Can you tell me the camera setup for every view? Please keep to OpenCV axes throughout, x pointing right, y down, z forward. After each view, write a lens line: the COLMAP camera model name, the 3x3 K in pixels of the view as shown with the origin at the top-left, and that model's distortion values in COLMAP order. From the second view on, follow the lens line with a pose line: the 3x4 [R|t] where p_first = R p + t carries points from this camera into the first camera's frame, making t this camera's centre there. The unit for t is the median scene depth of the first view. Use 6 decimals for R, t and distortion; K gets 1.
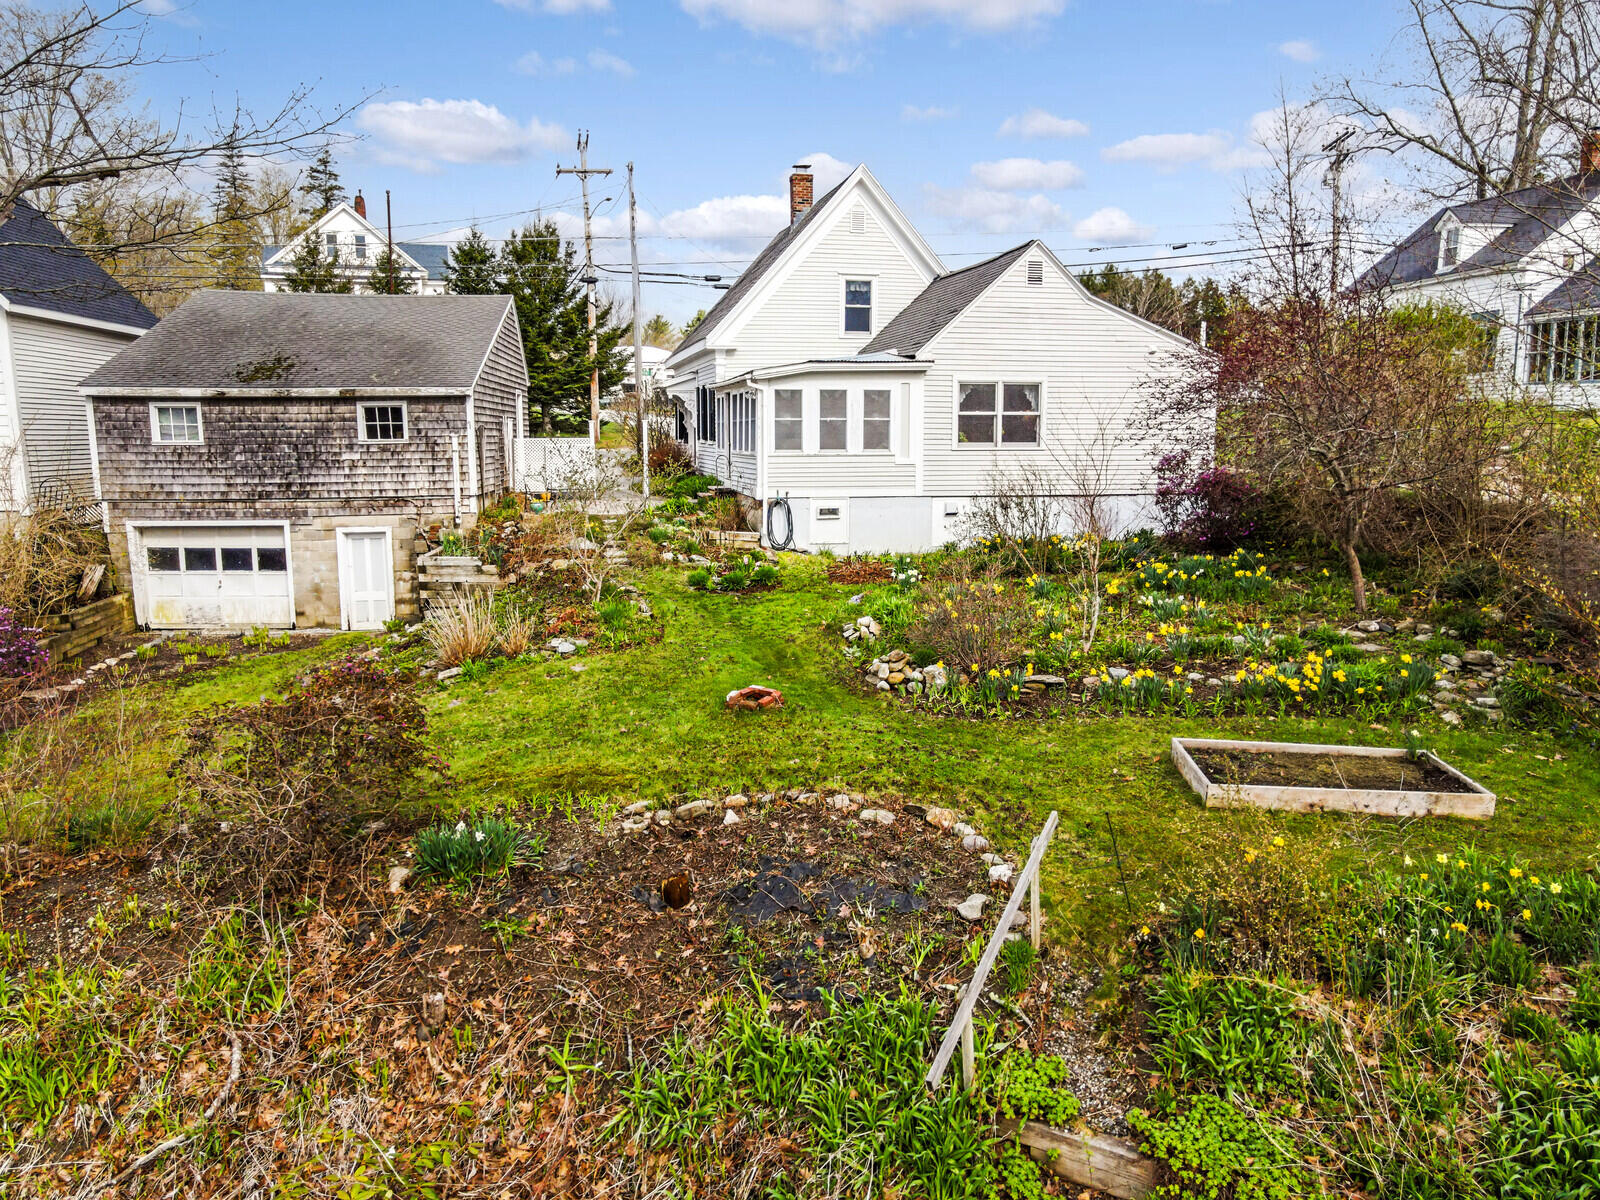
lens RADIAL K [[1173.0, 0, 800.0], [0, 1173.0, 600.0], [0, 0, 1]] dist [0.006120, 0.008516]
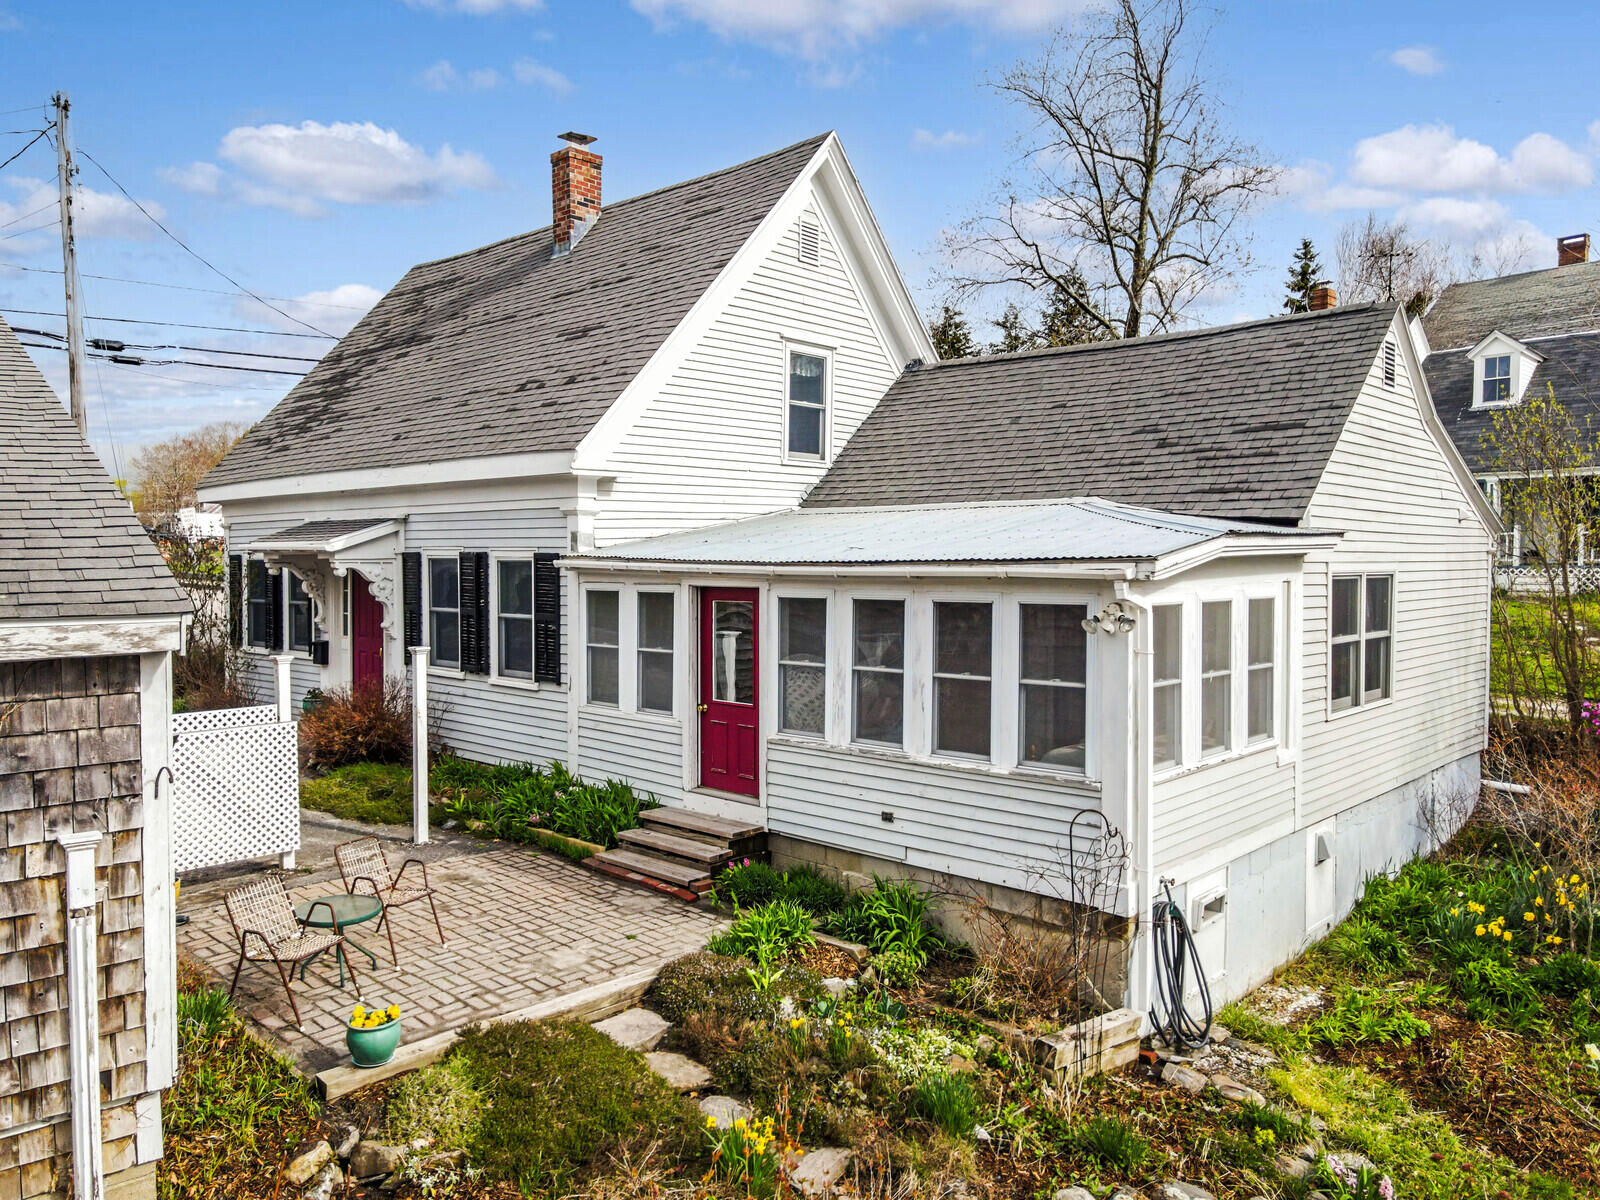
lens RADIAL K [[1173.0, 0, 800.0], [0, 1173.0, 600.0], [0, 0, 1]] dist [0.006120, 0.008516]
pose [[0.816987, -0.019362, 0.576331, -0.253452], [0.079973, 0.993583, -0.079986, -0.127480], [-0.571084, 0.111438, 0.813292, 0.606644]]
